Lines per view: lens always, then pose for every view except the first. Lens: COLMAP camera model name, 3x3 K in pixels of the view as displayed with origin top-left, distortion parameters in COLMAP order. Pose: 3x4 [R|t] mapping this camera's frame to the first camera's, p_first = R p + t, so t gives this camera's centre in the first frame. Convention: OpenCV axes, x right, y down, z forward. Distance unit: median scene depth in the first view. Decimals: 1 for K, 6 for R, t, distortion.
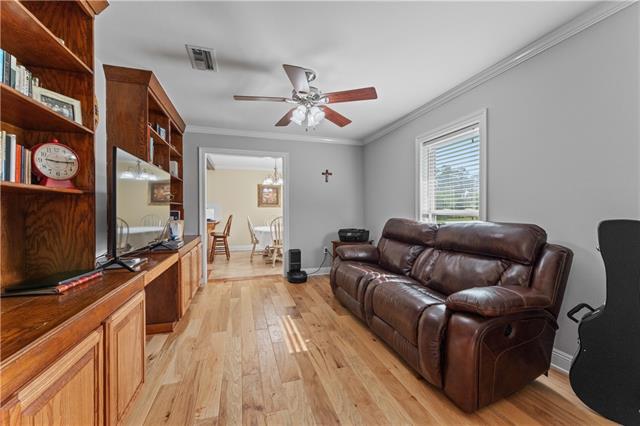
lens RADIAL K [[258.6, 0, 315.8], [0, 258.6, 215.3], [0, 0, 1]] dist [0.000647, -0.000035]
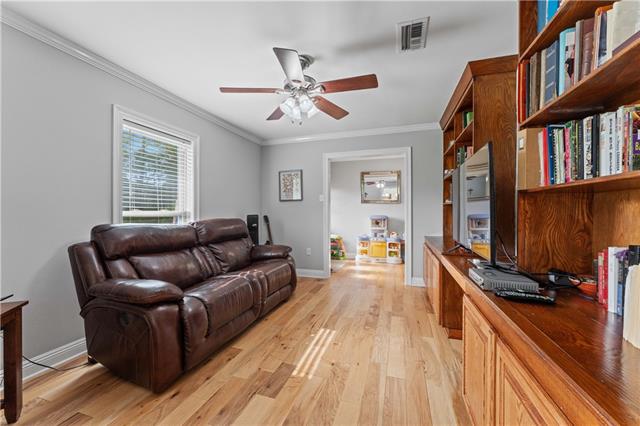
lens RADIAL K [[258.6, 0, 316.8], [0, 258.6, 210.4], [0, 0, 1]] dist [0.000647, -0.000035]
pose [[-0.827324, 0.001689, 0.561722, -0.653969], [0.009521, 0.999894, 0.011016, -0.034635], [-0.561644, 0.014462, -0.827253, 1.894047]]
